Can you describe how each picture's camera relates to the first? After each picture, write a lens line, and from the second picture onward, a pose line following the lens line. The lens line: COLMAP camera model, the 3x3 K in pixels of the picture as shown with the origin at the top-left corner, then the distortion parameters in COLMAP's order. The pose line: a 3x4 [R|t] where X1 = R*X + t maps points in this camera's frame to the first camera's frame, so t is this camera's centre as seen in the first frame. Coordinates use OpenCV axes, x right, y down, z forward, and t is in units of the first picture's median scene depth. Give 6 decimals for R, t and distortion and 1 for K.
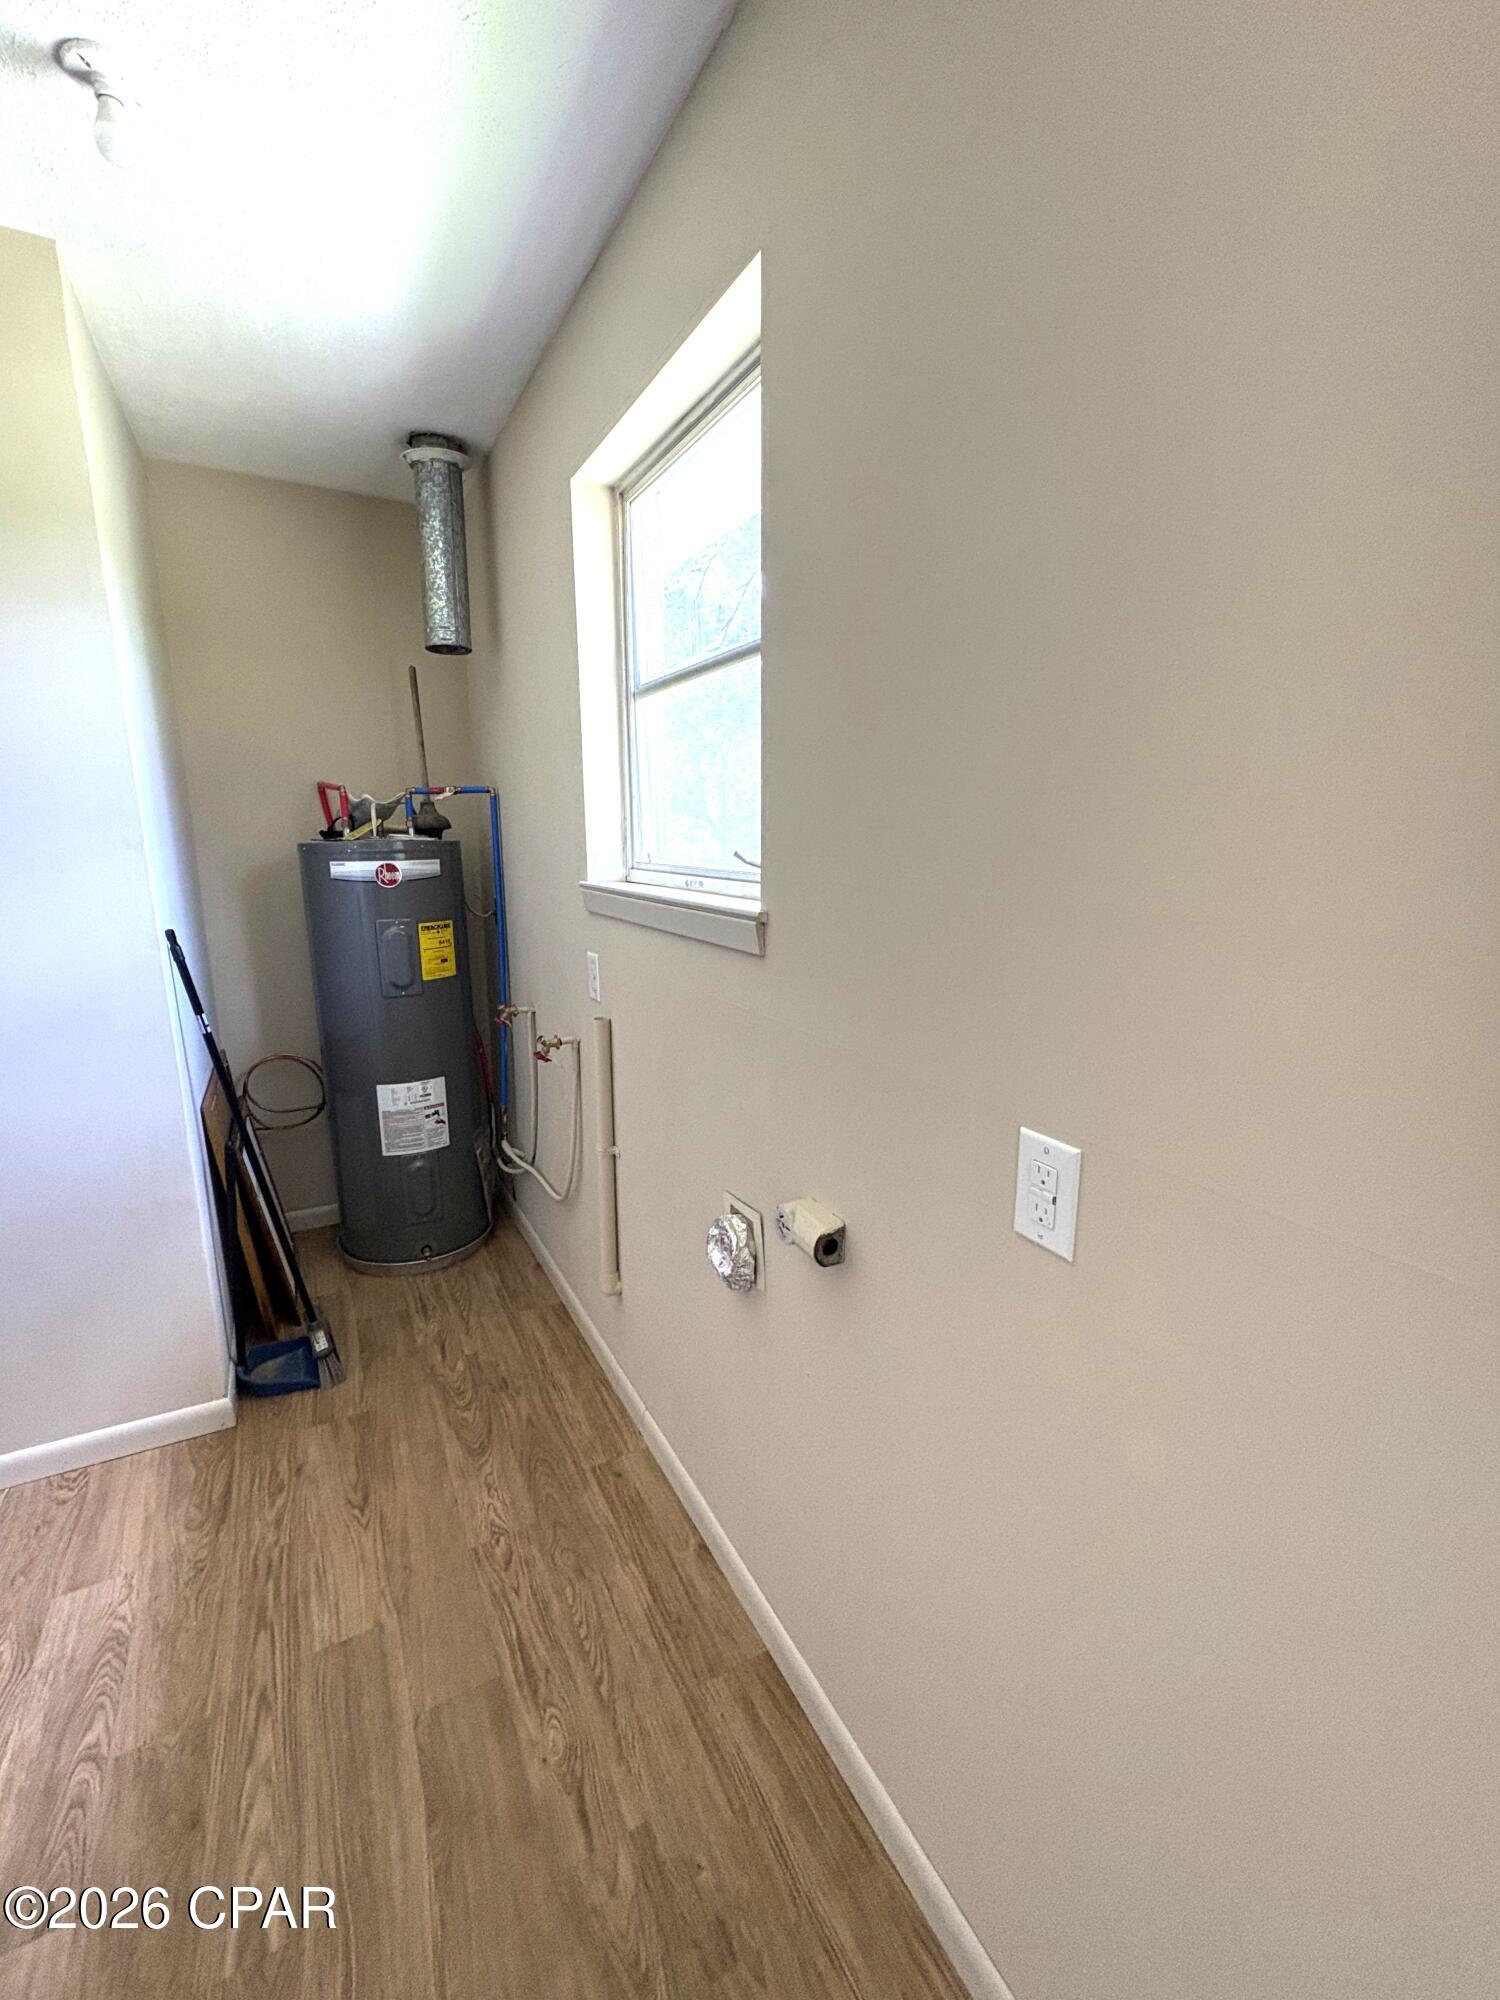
lens RADIAL K [[836.5, 0, 714.0], [0, 836.5, 933.1], [0, 0, 1]] dist [0.001186, 0.000142]
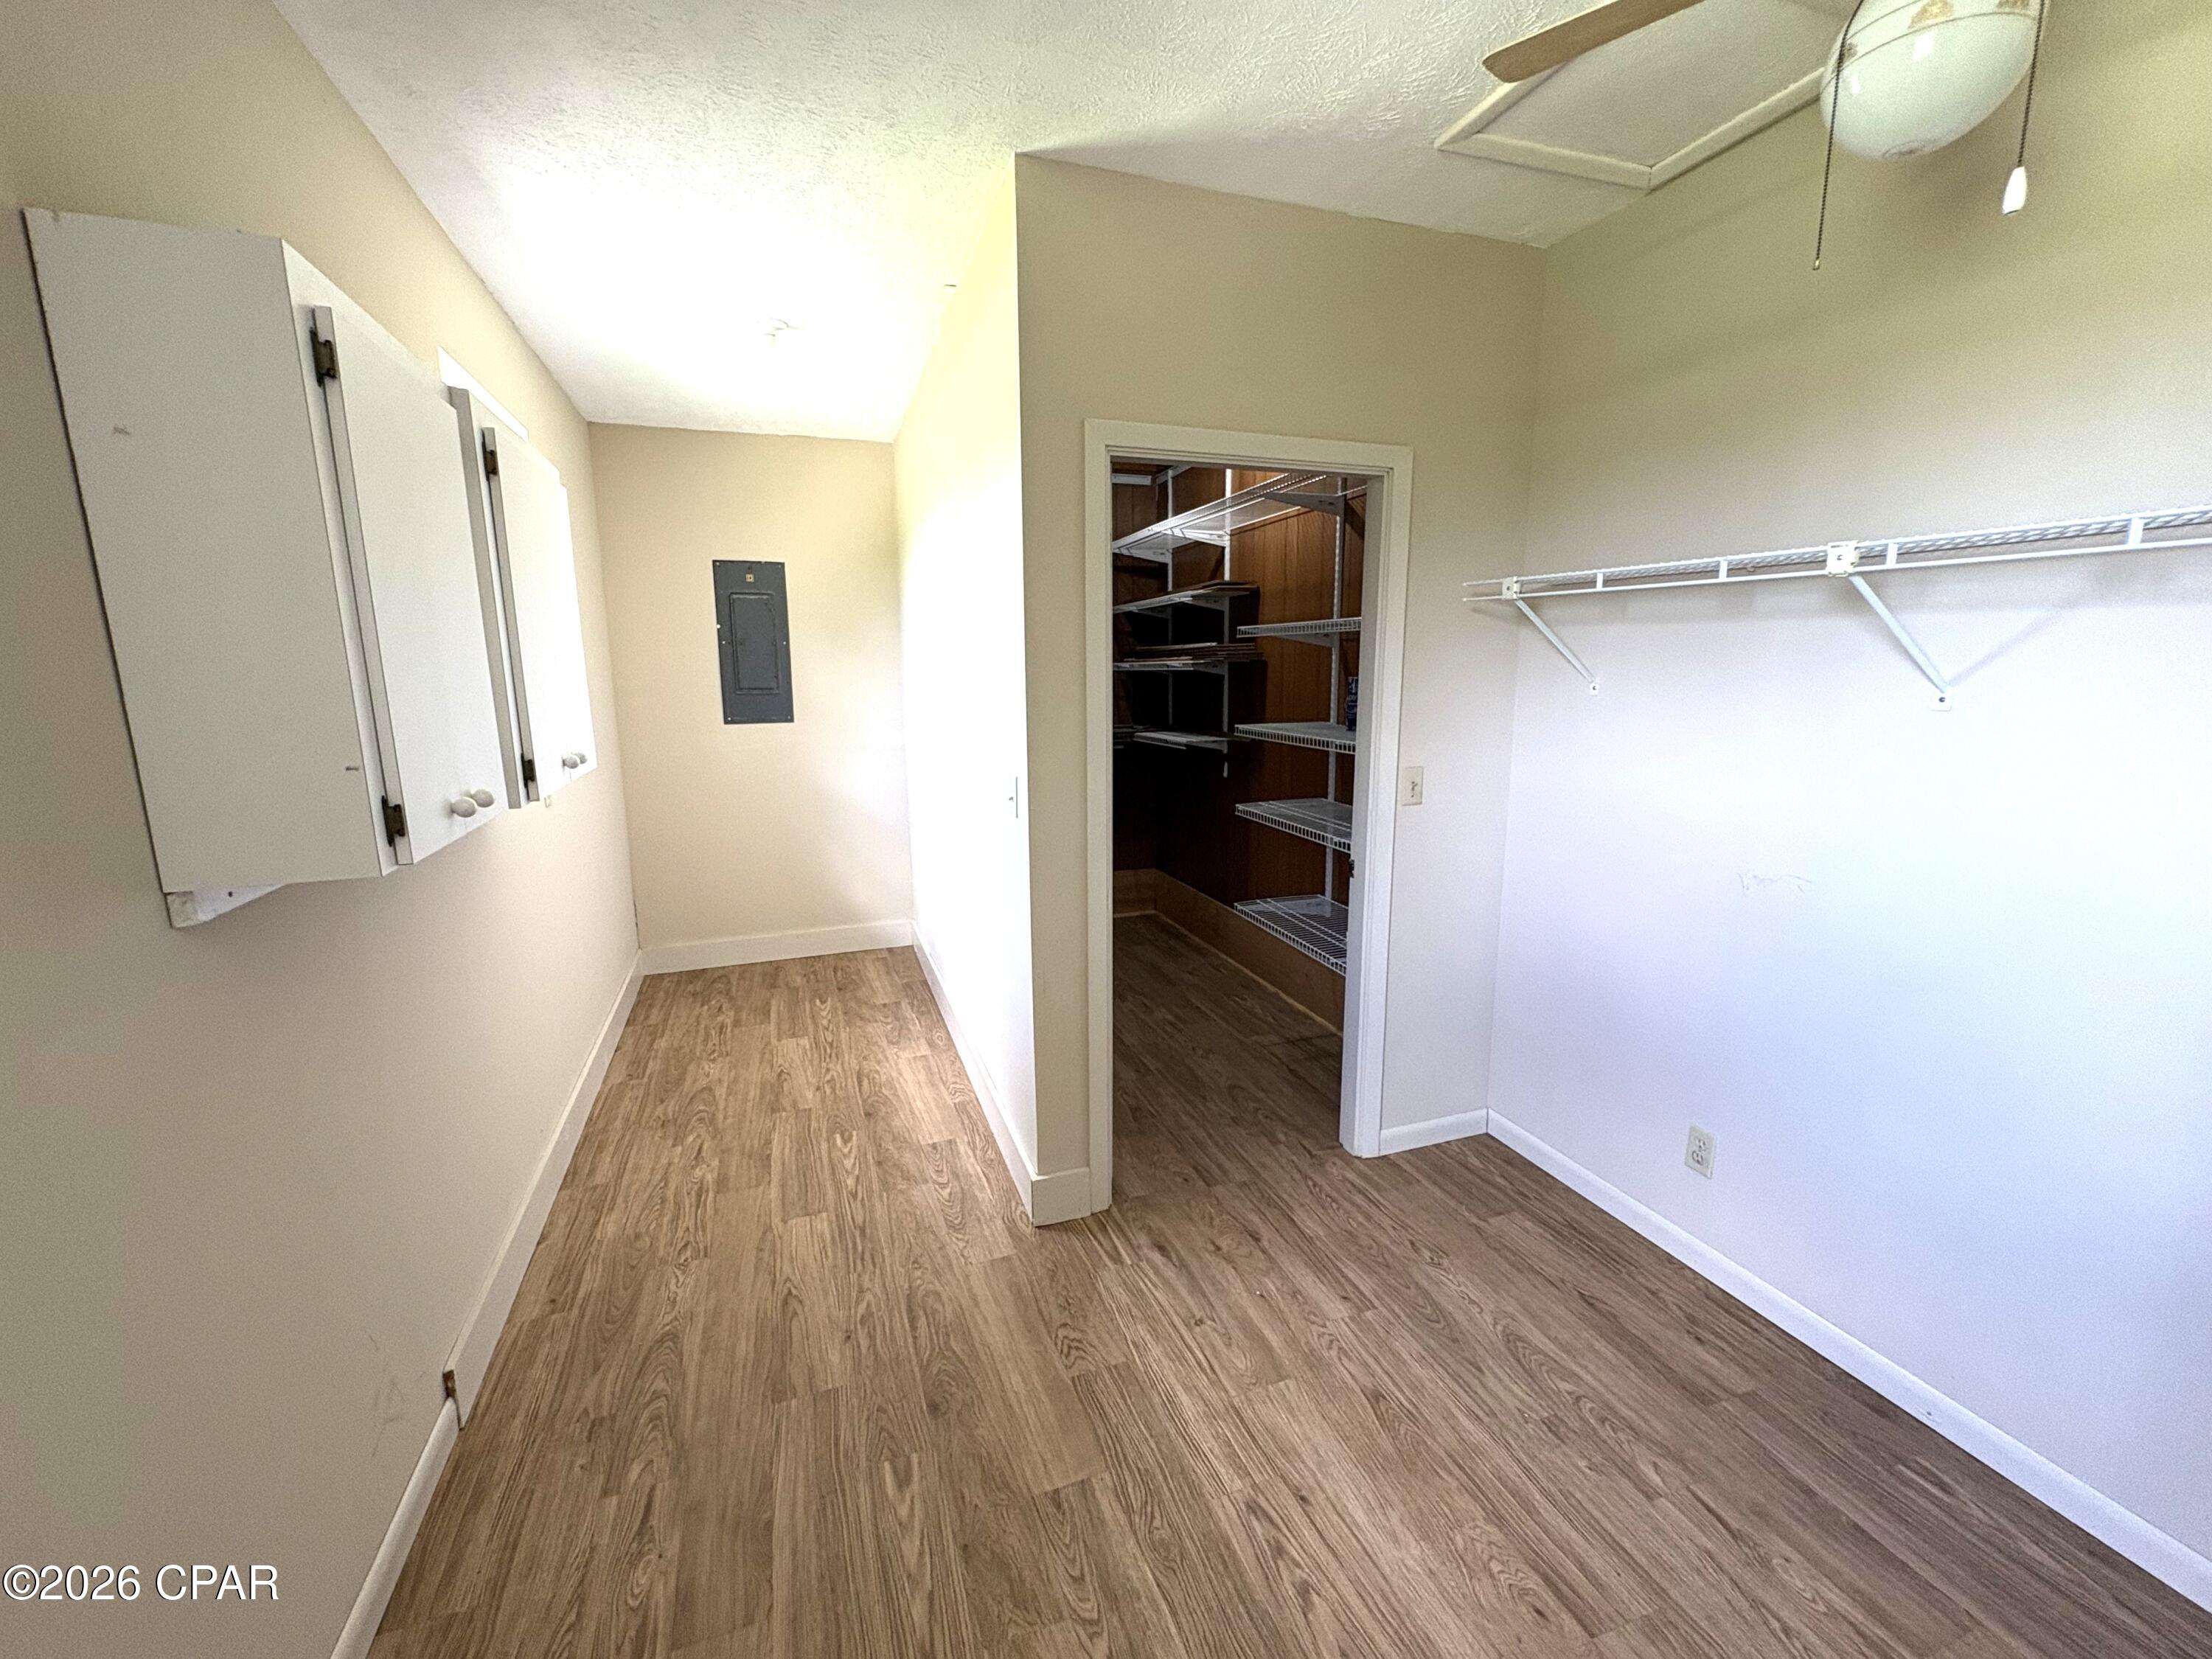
lens RADIAL K [[921.0, 0, 1103.6], [0, 921.0, 830.8], [0, 0, 1]] dist [0.003849, 0.000134]
pose [[-0.991814, -0.004732, 0.127604, -0.988718], [0.033752, 0.954057, 0.297718, -0.241219], [-0.123150, 0.299588, -0.946087, 1.927057]]
